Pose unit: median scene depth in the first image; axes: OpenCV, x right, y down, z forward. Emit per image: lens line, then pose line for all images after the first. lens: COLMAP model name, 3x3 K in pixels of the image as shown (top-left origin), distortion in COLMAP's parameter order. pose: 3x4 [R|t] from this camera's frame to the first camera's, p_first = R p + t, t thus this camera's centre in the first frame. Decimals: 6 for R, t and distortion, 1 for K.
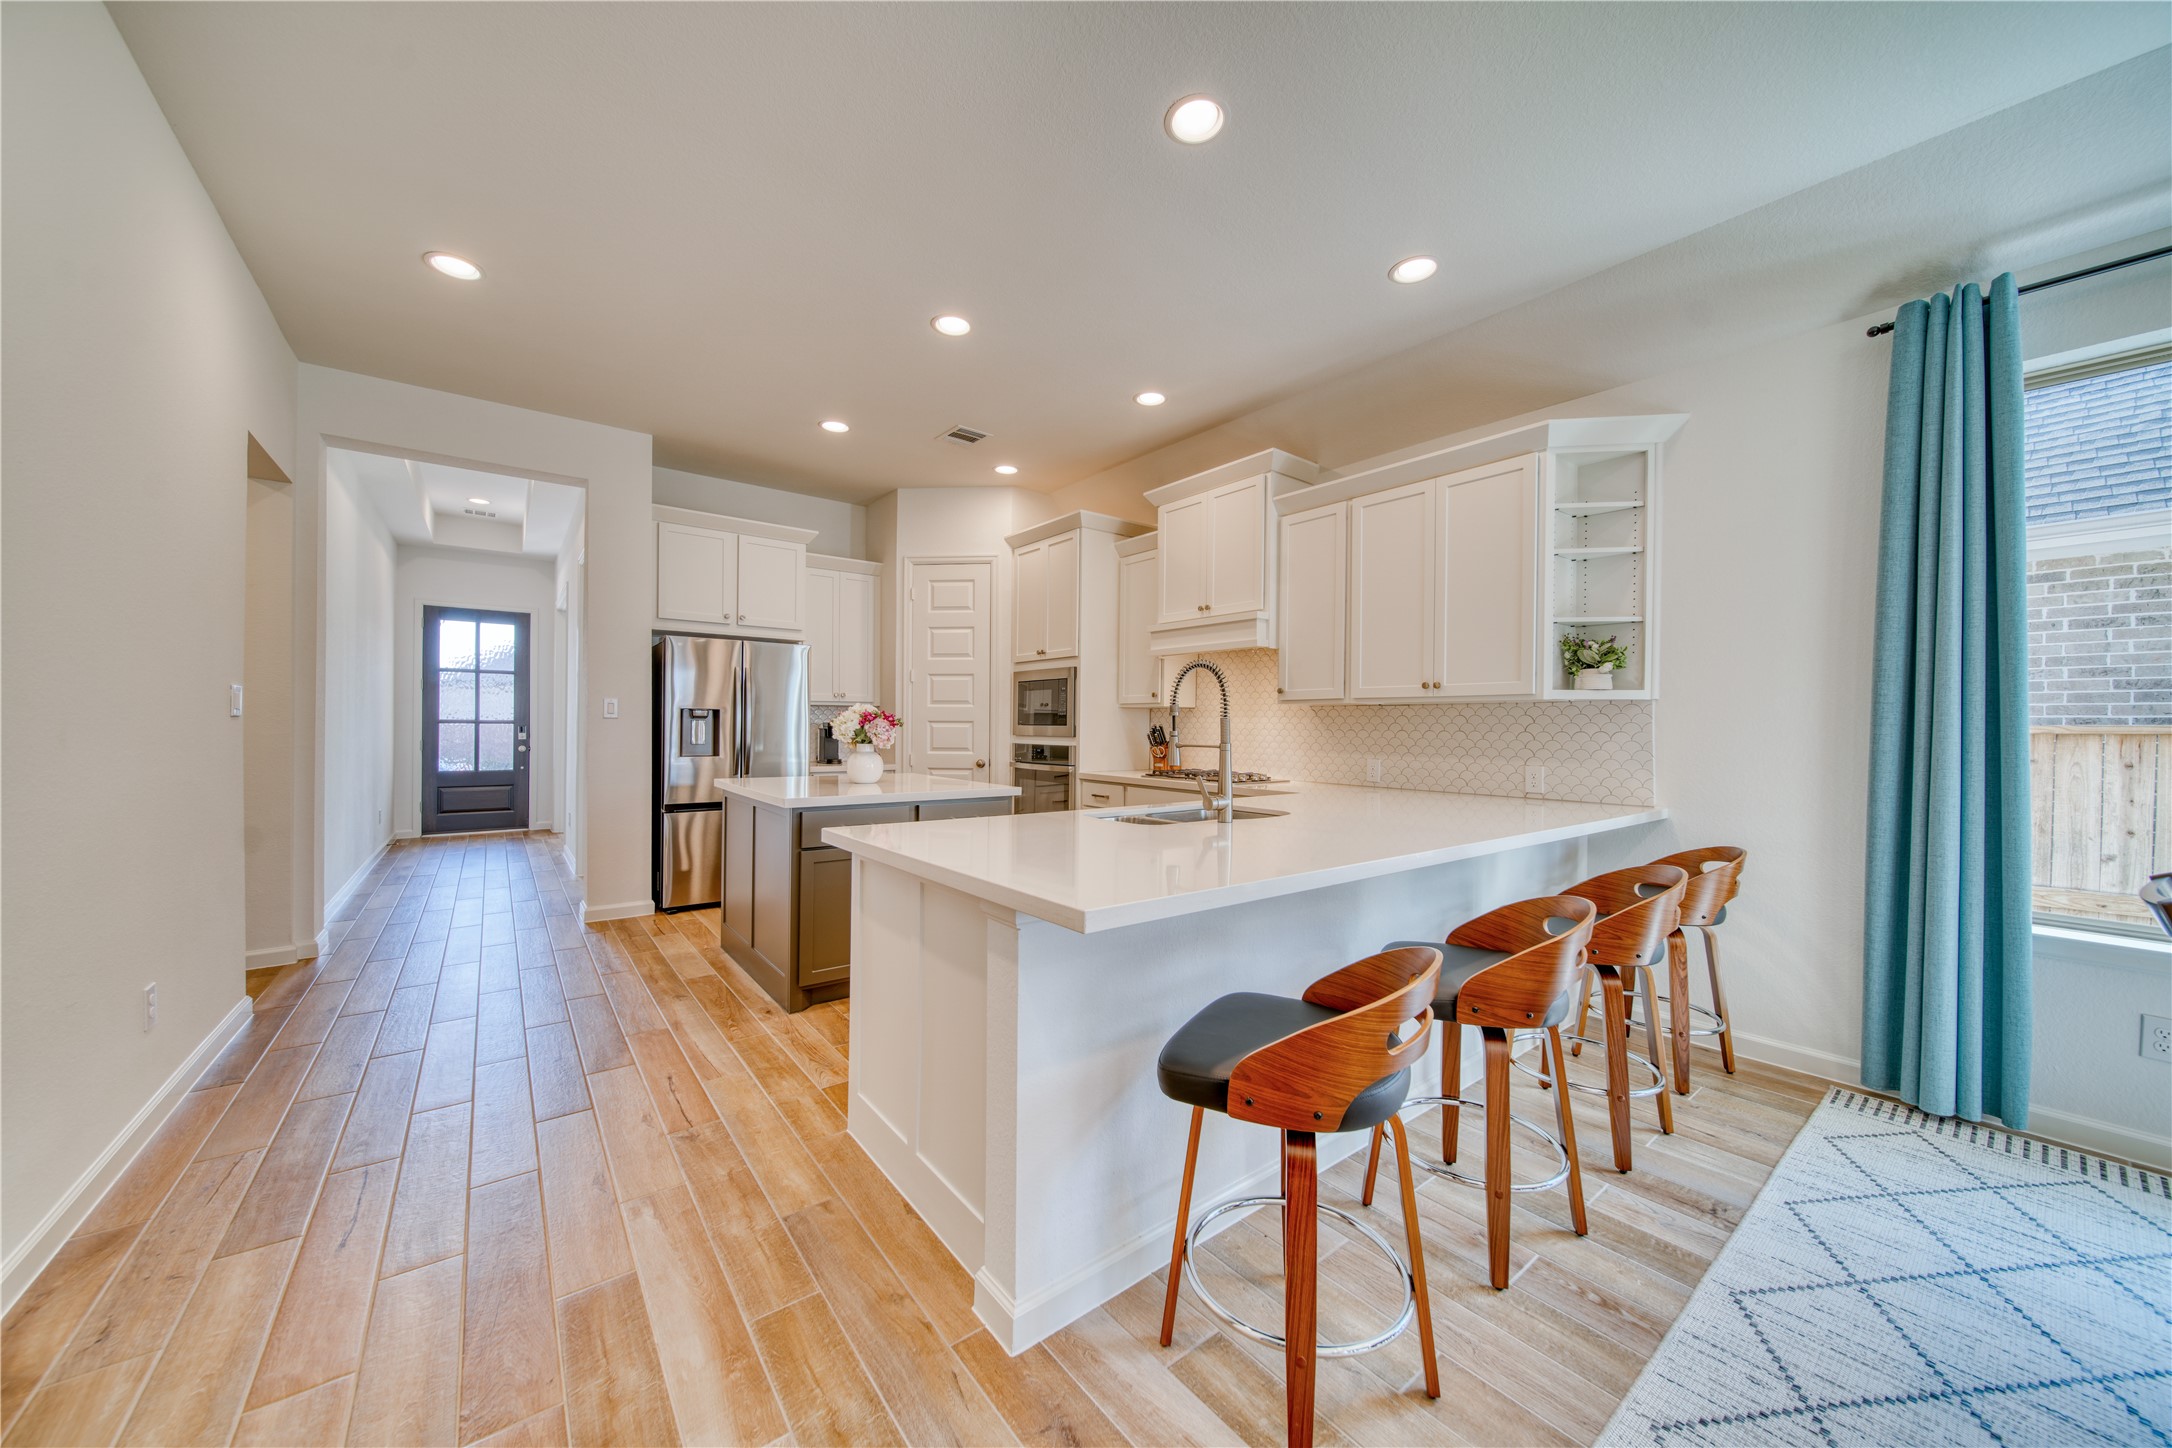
lens RADIAL K [[759.6, 0, 1089.3], [0, 759.6, 727.8], [0, 0, 1]] dist [-0.000300, -0.000880]
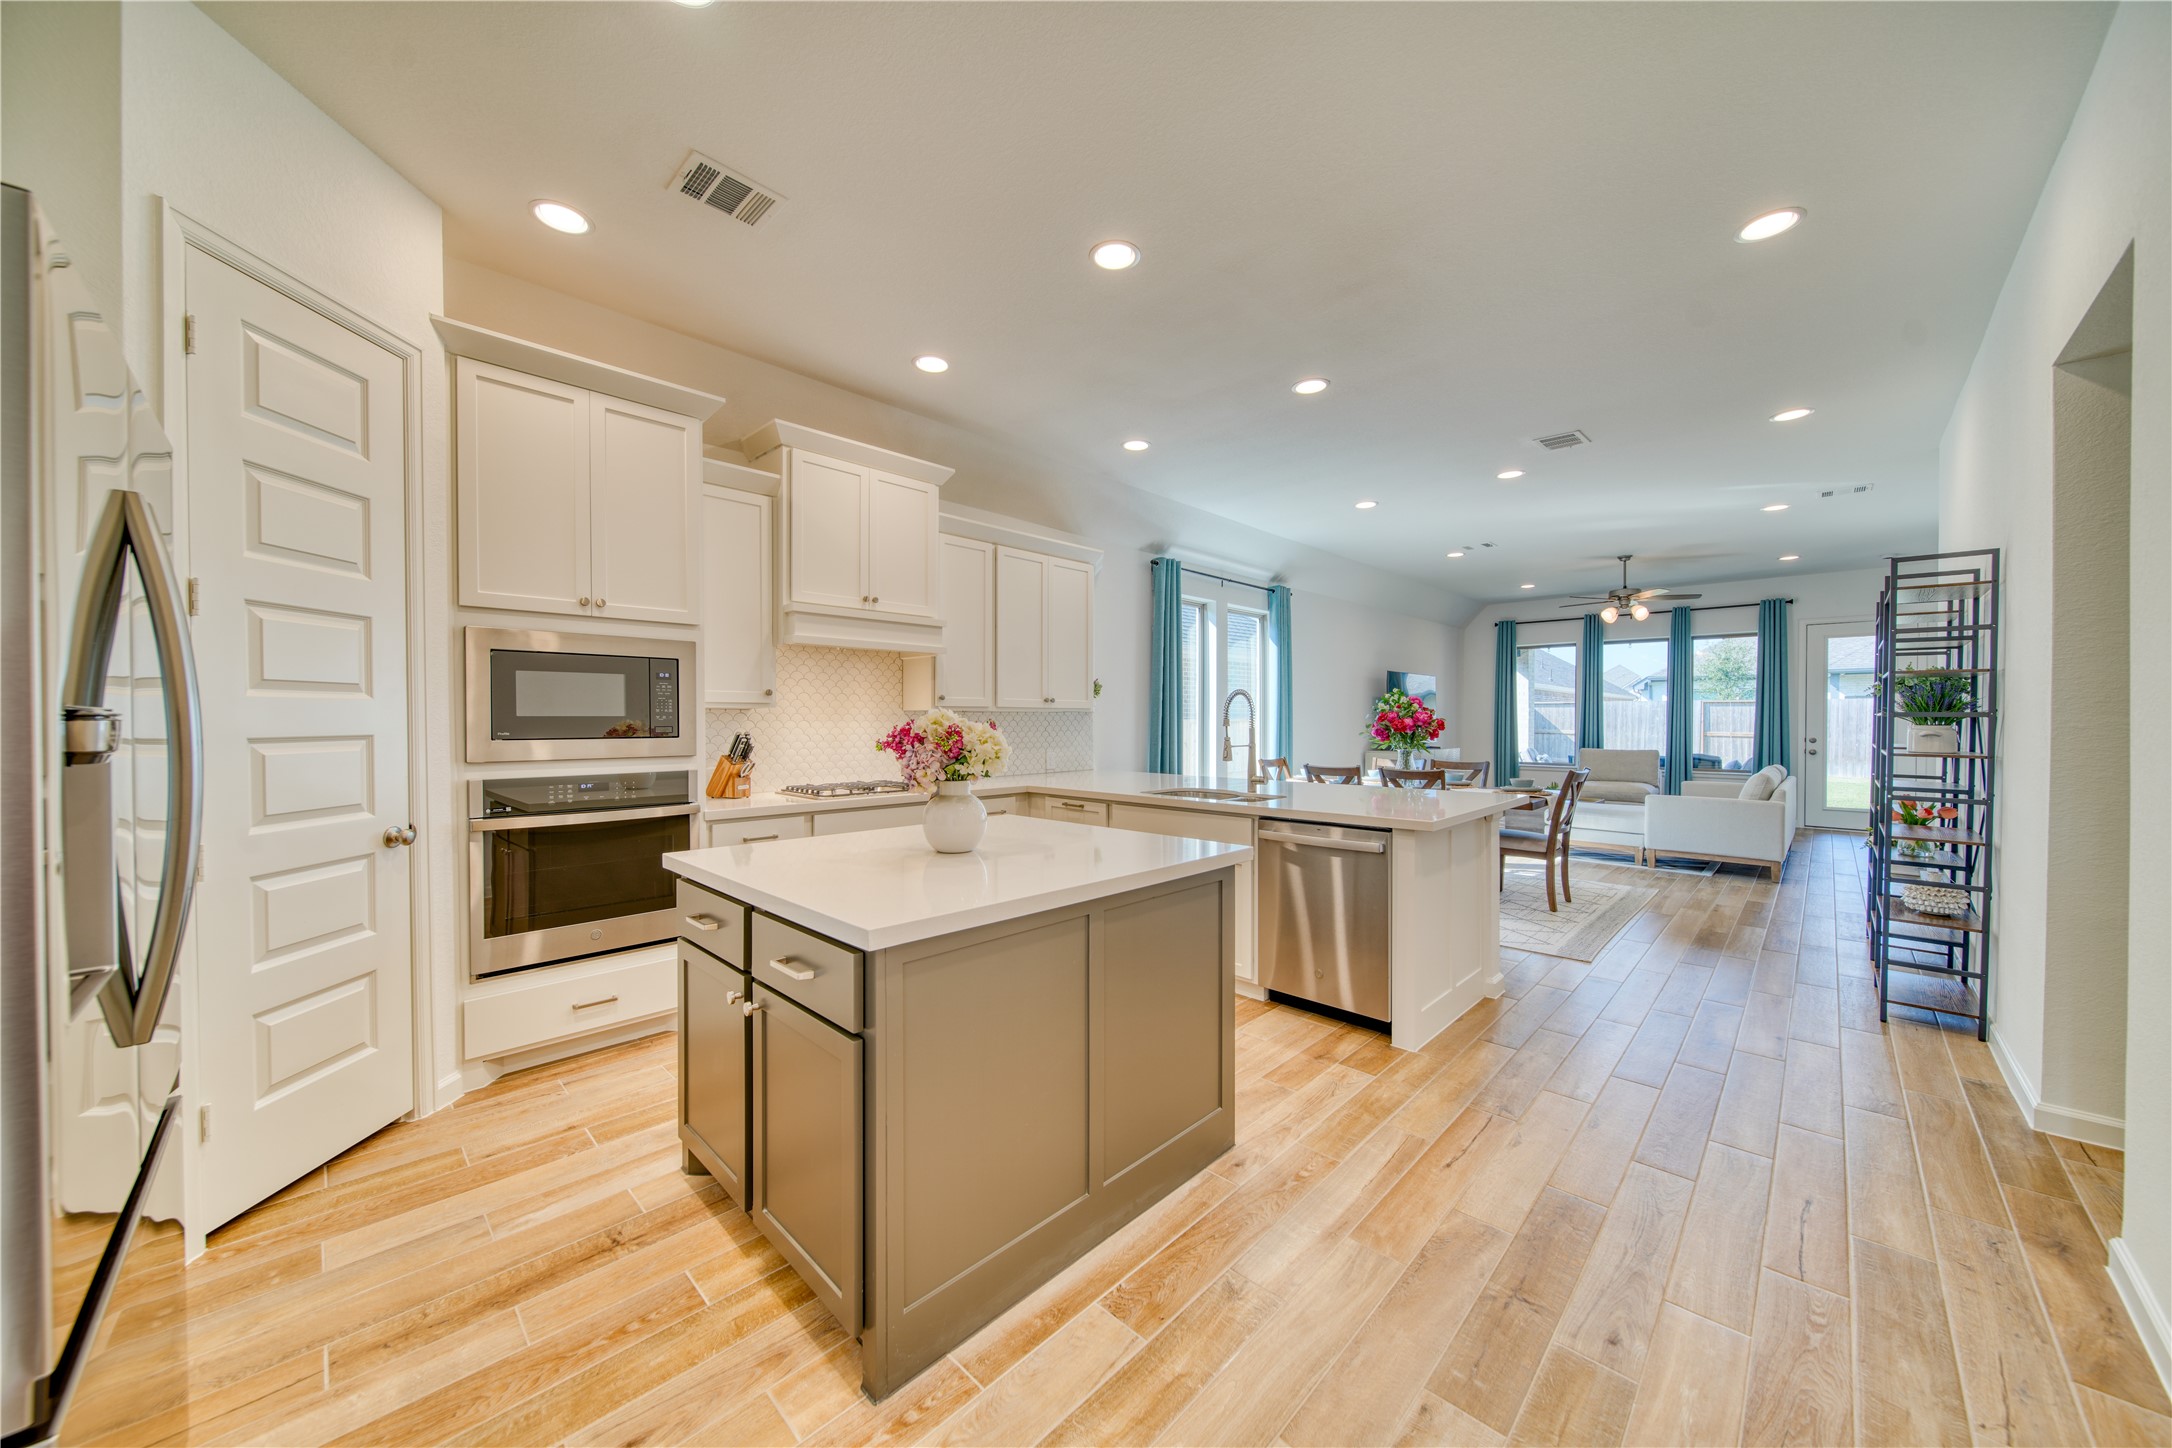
lens RADIAL K [[759.6, 0, 1086.5], [0, 759.6, 727.0], [0, 0, 1]] dist [-0.000300, -0.000880]
pose [[-0.131055, -0.019935, 0.991175, -0.830180], [0.002062, 0.999790, 0.020381, -0.028729], [-0.991373, 0.004715, -0.130986, 0.942171]]
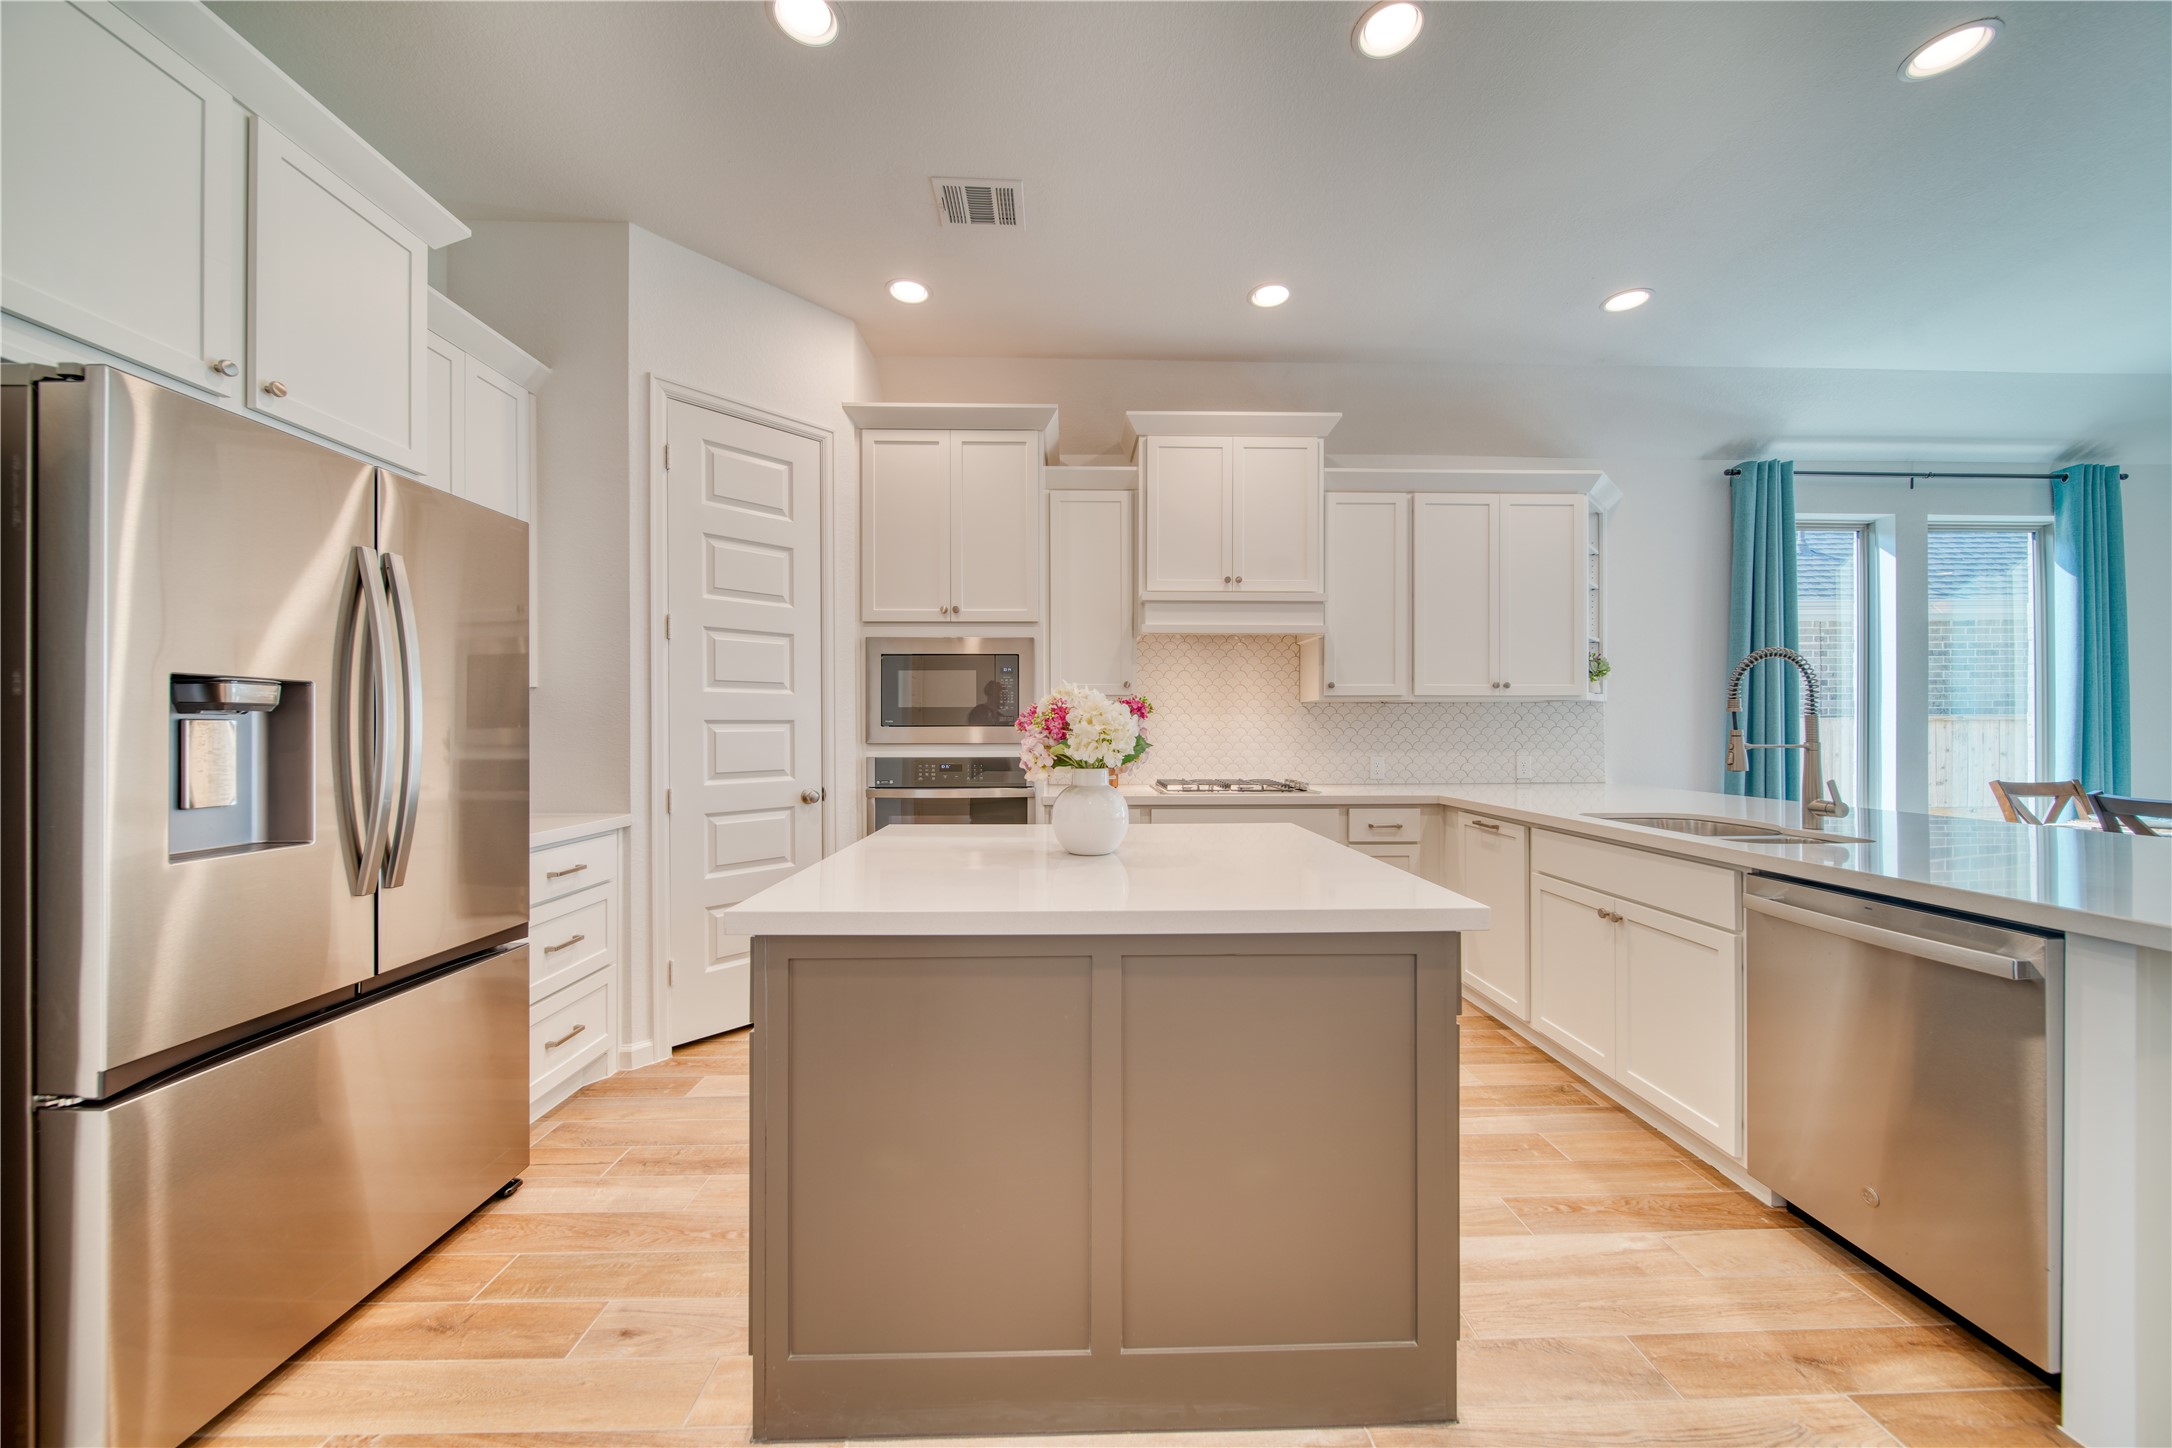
lens RADIAL K [[759.6, 0, 1085.0], [0, 759.6, 726.5], [0, 0, 1]] dist [-0.000300, -0.000880]
pose [[0.596631, -0.010551, 0.802446, -0.648186], [0.009936, 0.999934, 0.005760, -0.007784], [-0.802454, 0.004536, 0.596697, 0.699346]]
